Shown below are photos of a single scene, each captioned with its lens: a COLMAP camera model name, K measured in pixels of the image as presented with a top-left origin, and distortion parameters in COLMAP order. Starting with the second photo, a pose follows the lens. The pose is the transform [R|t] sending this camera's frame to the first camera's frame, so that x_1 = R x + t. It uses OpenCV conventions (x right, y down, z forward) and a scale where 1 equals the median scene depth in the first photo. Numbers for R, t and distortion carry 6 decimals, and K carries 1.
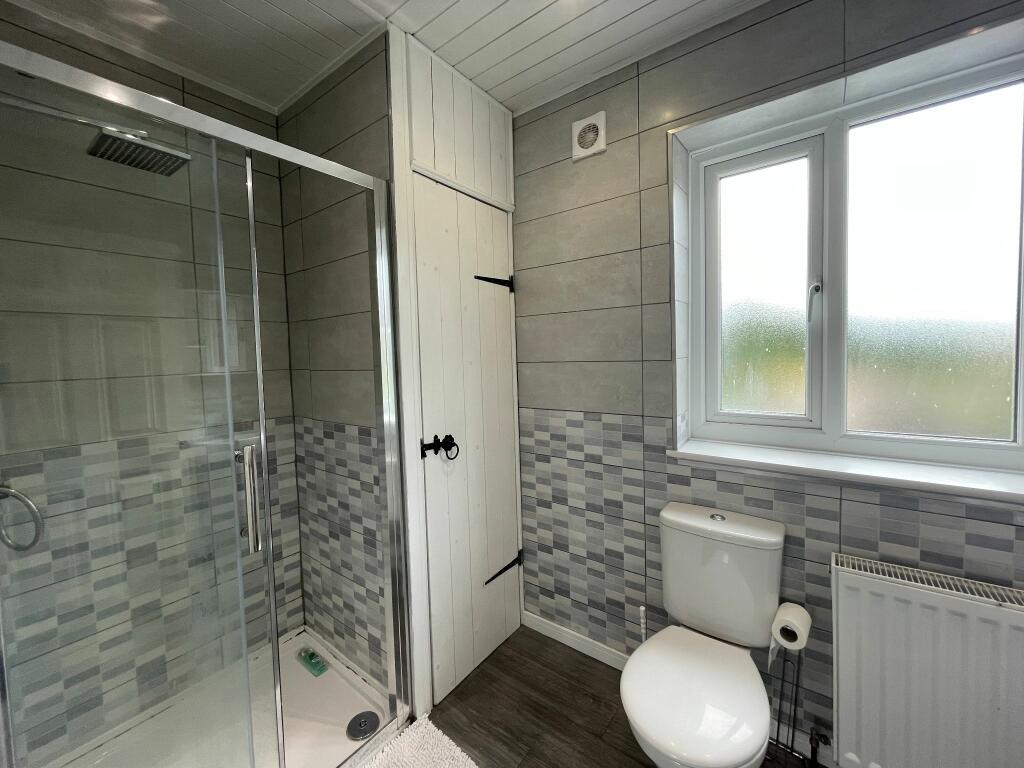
lens RADIAL K [[415.9, 0, 508.8], [0, 415.9, 374.9], [0, 0, 1]] dist [-0.001457, -0.000120]
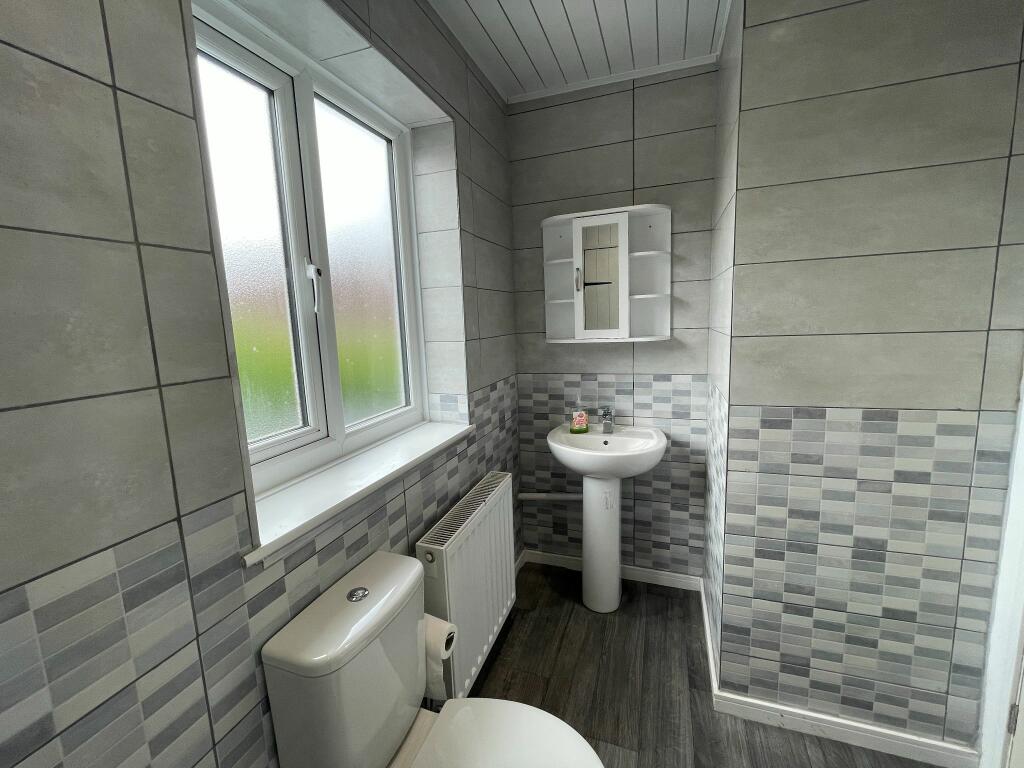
lens RADIAL K [[415.9, 0, 508.8], [0, 415.9, 374.9], [0, 0, 1]] dist [-0.001457, -0.000120]
pose [[-0.325925, -0.079568, 0.942041, -0.171315], [0.100107, 0.987945, 0.118080, -0.060234], [-0.940081, 0.132790, -0.314031, 0.834012]]
